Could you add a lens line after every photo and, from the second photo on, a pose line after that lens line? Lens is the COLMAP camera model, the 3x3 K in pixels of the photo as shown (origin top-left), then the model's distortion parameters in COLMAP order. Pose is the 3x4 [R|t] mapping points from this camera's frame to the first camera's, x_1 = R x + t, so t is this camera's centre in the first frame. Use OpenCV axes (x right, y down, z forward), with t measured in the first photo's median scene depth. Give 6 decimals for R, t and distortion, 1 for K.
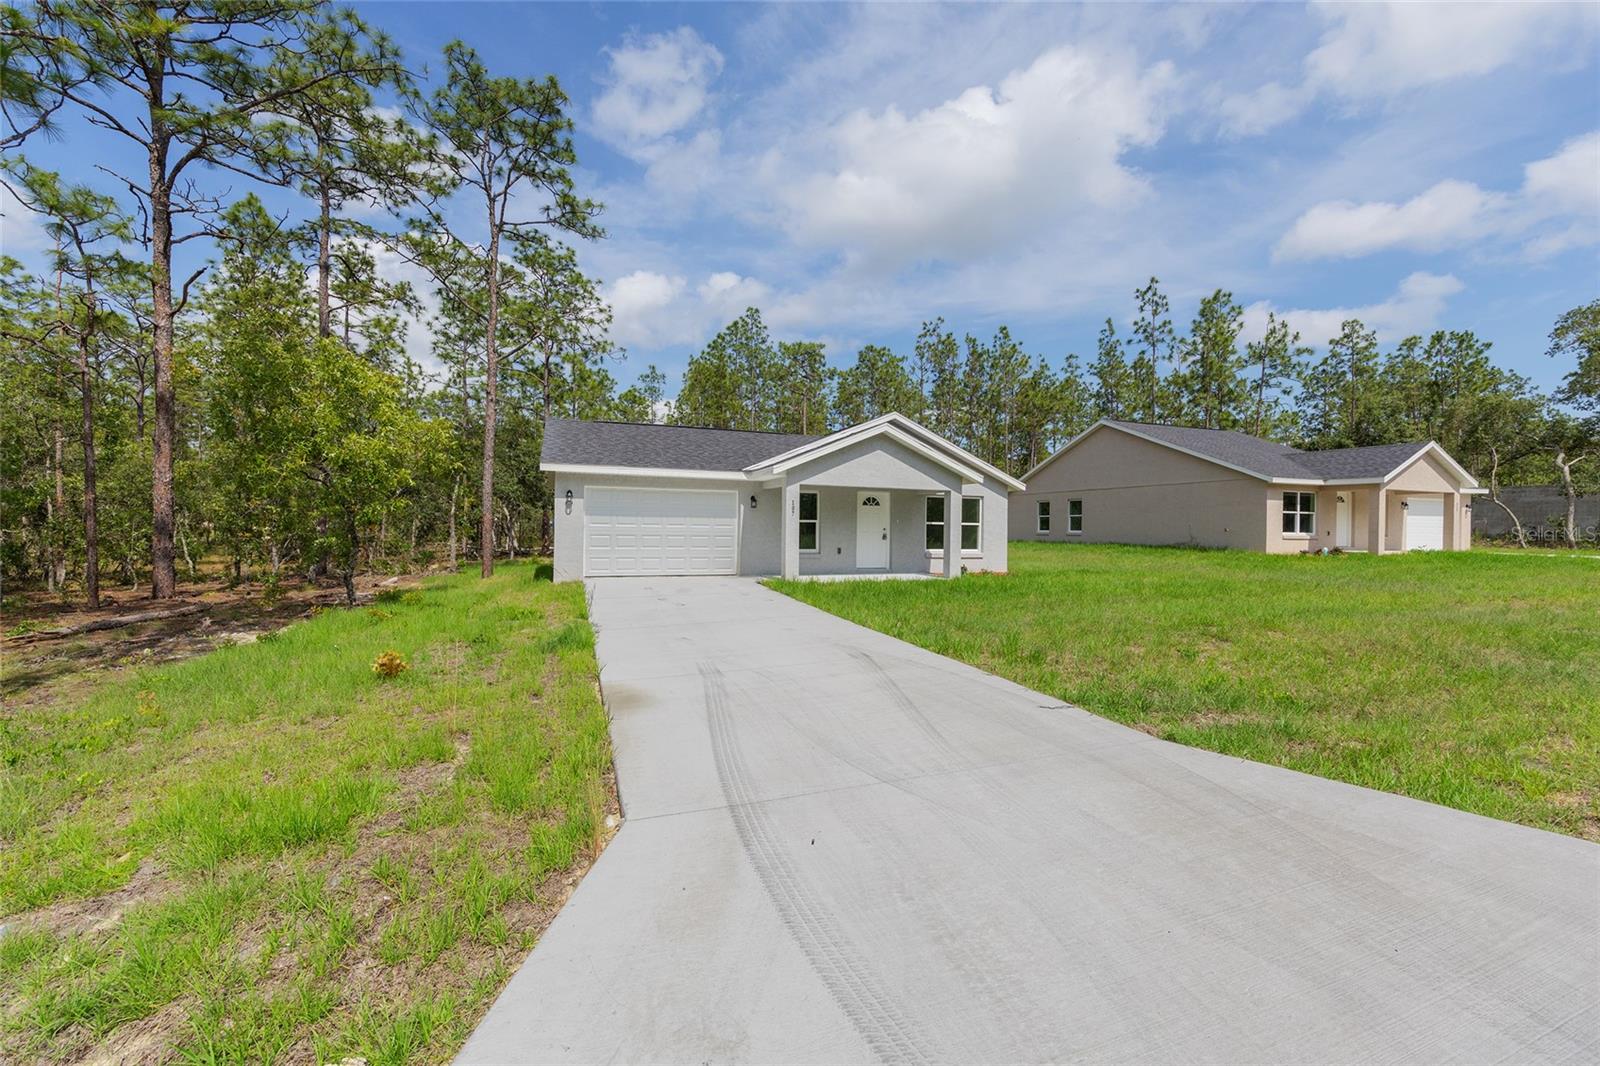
lens RADIAL K [[646.0, 0, 804.6], [0, 646.0, 527.2], [0, 0, 1]] dist [-0.001216, 0.000384]
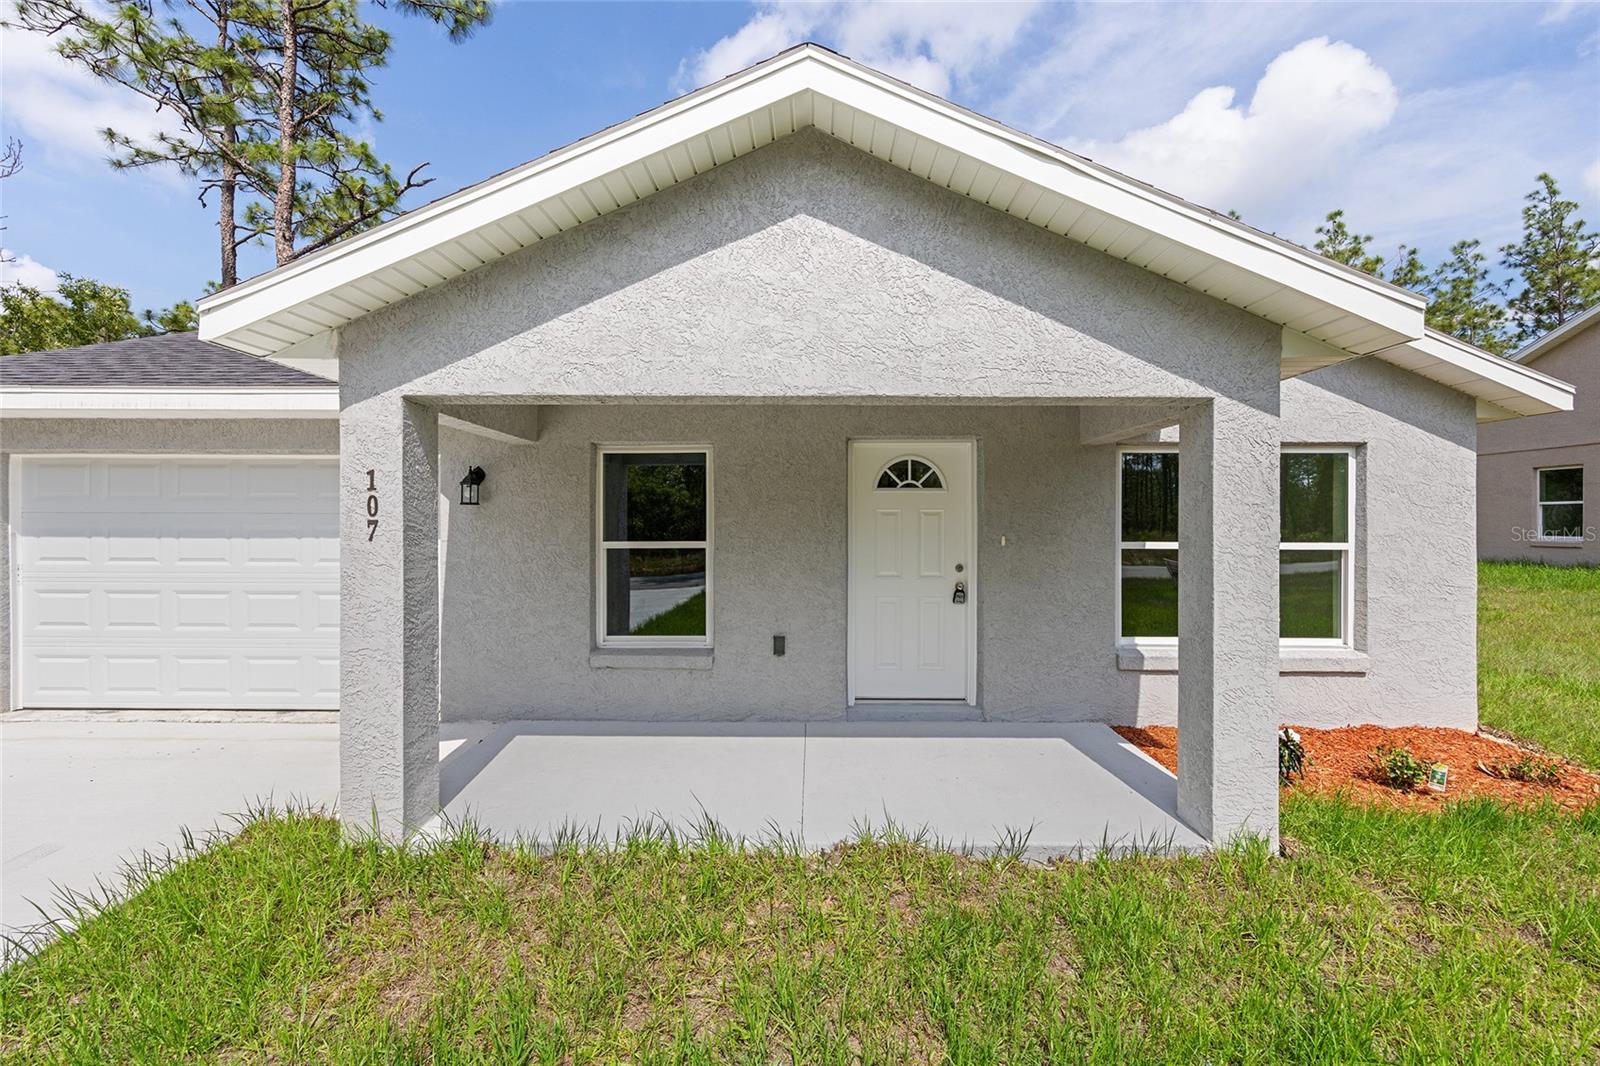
lens RADIAL K [[646.0, 0, 804.6], [0, 646.0, 527.2], [0, 0, 1]] dist [-0.001216, 0.000384]
pose [[0.932441, -0.006769, -0.361259, 0.162914], [0.010850, 0.999898, 0.009270, -0.018900], [0.361159, -0.012563, 0.932420, 0.695571]]
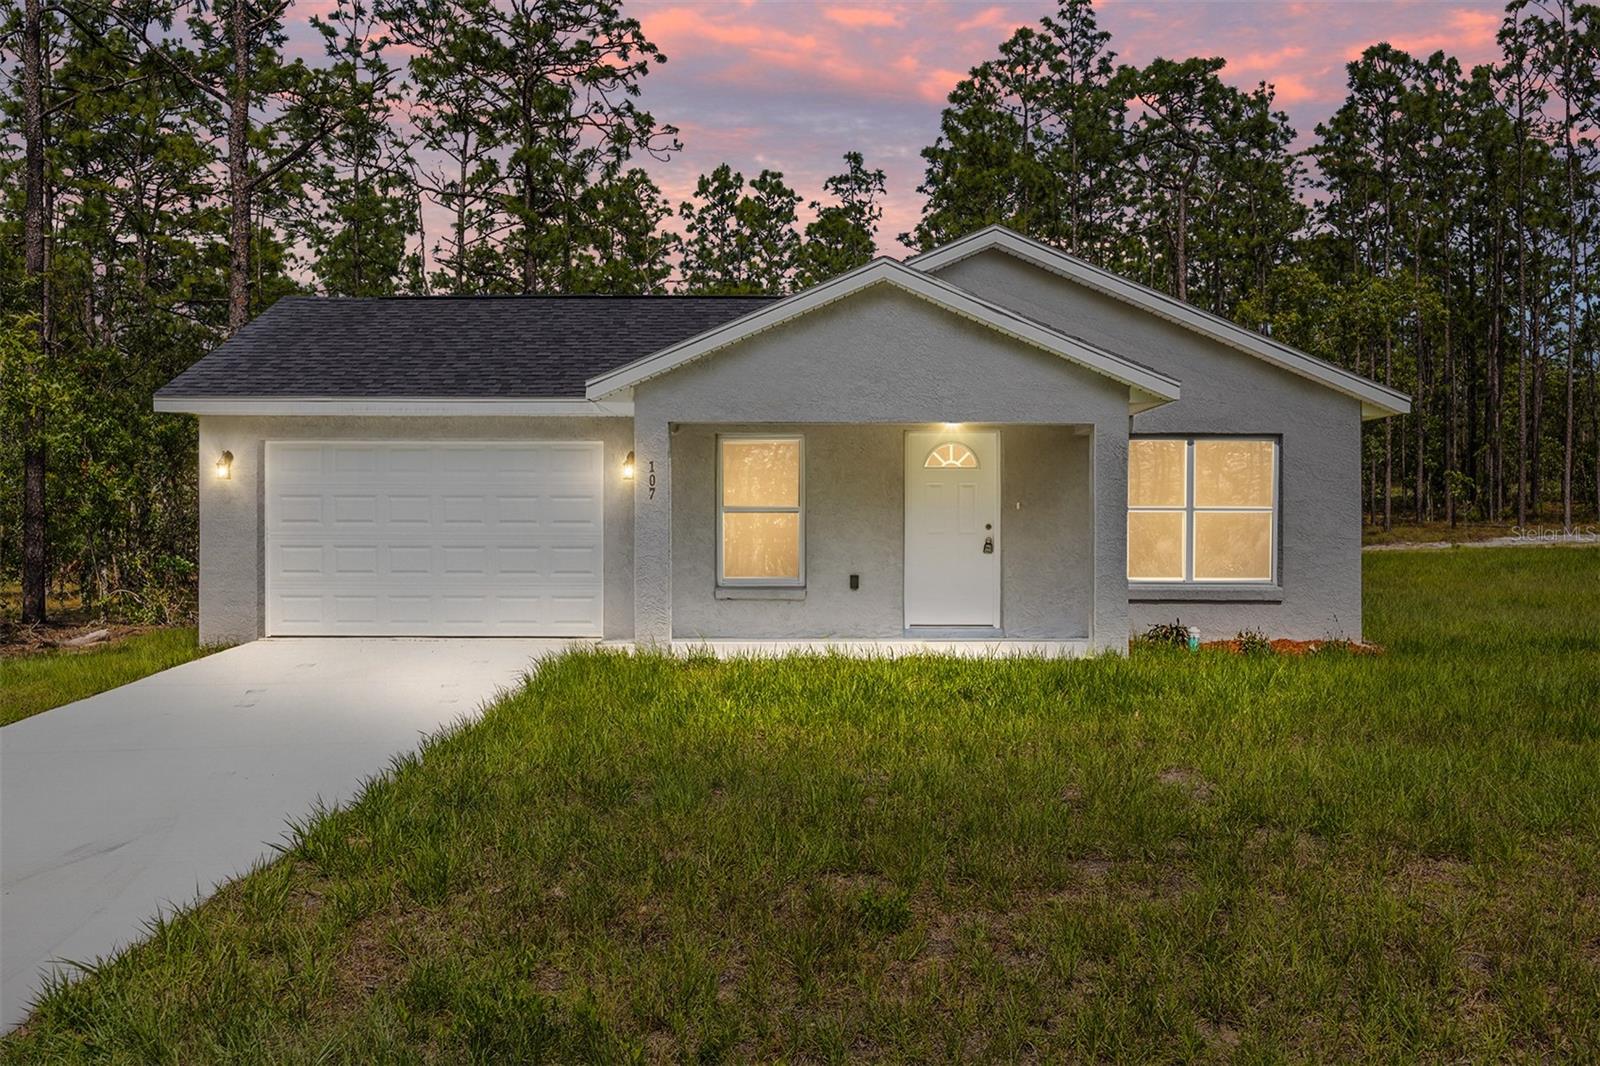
lens RADIAL K [[1470.8, 0, 800.0], [0, 1470.8, 533.0], [0, 0, 1]] dist [0.006889, 0.001312]
pose [[0.928713, -0.005340, -0.370760, 0.344929], [0.010730, 0.999865, 0.012477, -0.005540], [0.370643, -0.015566, 0.928645, 0.130304]]
